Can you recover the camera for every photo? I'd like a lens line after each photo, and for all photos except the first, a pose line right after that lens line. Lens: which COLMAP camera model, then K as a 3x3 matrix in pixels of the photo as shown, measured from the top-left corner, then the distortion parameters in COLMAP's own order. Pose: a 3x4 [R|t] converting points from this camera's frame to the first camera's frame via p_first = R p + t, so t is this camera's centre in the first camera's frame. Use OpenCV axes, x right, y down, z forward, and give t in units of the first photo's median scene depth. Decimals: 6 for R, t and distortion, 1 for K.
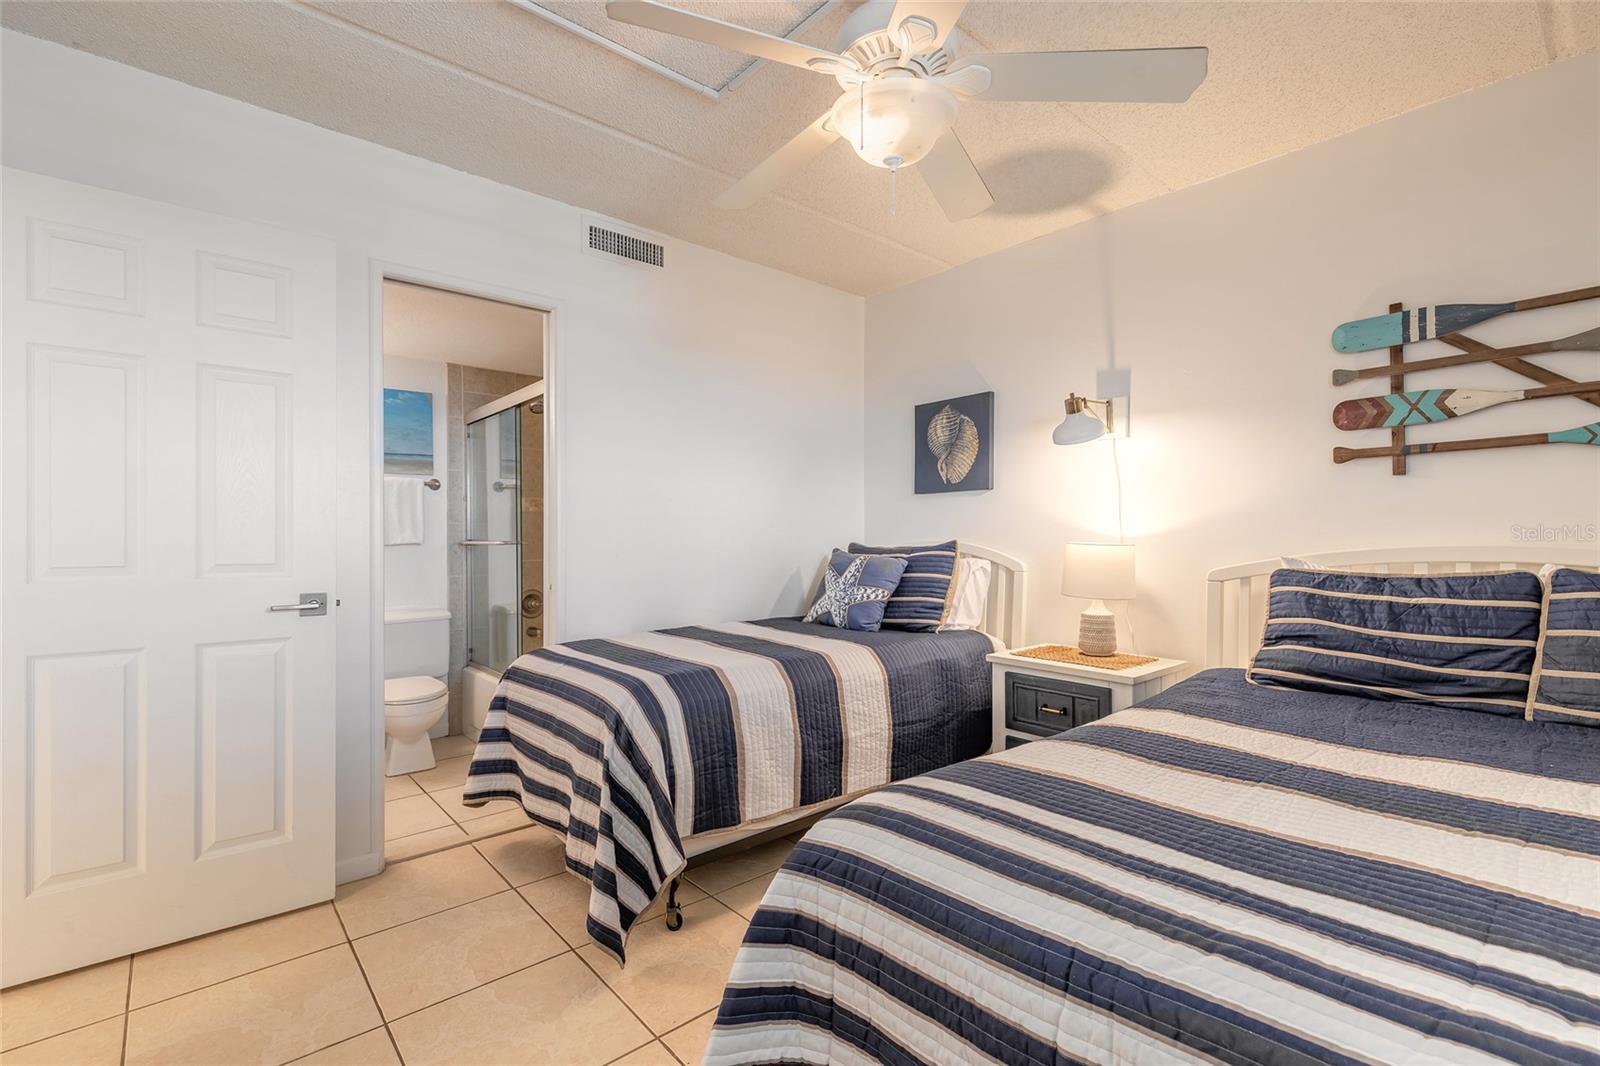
lens RADIAL K [[738.1, 0, 807.0], [0, 738.1, 542.9], [0, 0, 1]] dist [0.004356, 0.000195]
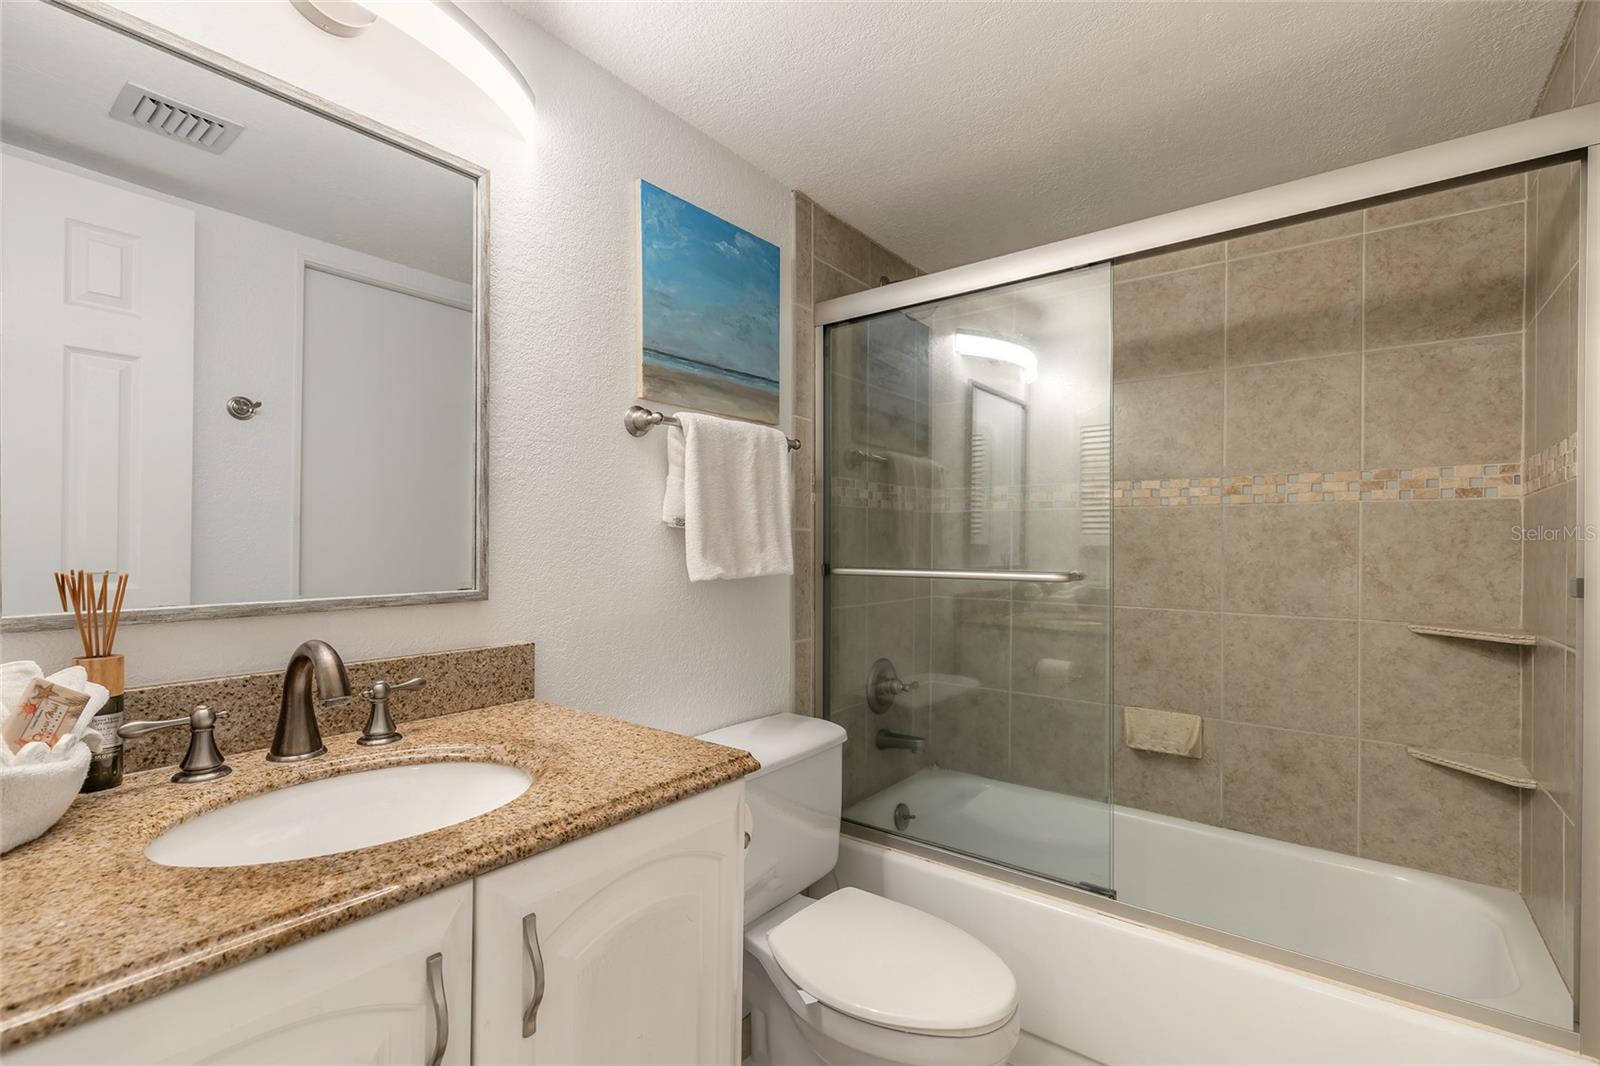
lens RADIAL K [[738.1, 0, 807.0], [0, 738.1, 542.9], [0, 0, 1]] dist [0.004356, 0.000195]
pose [[0.978050, 0.003436, 0.208344, -0.593445], [-0.002229, 0.999979, -0.006027, -0.014922], [-0.208360, 0.005431, 0.978037, 0.551757]]
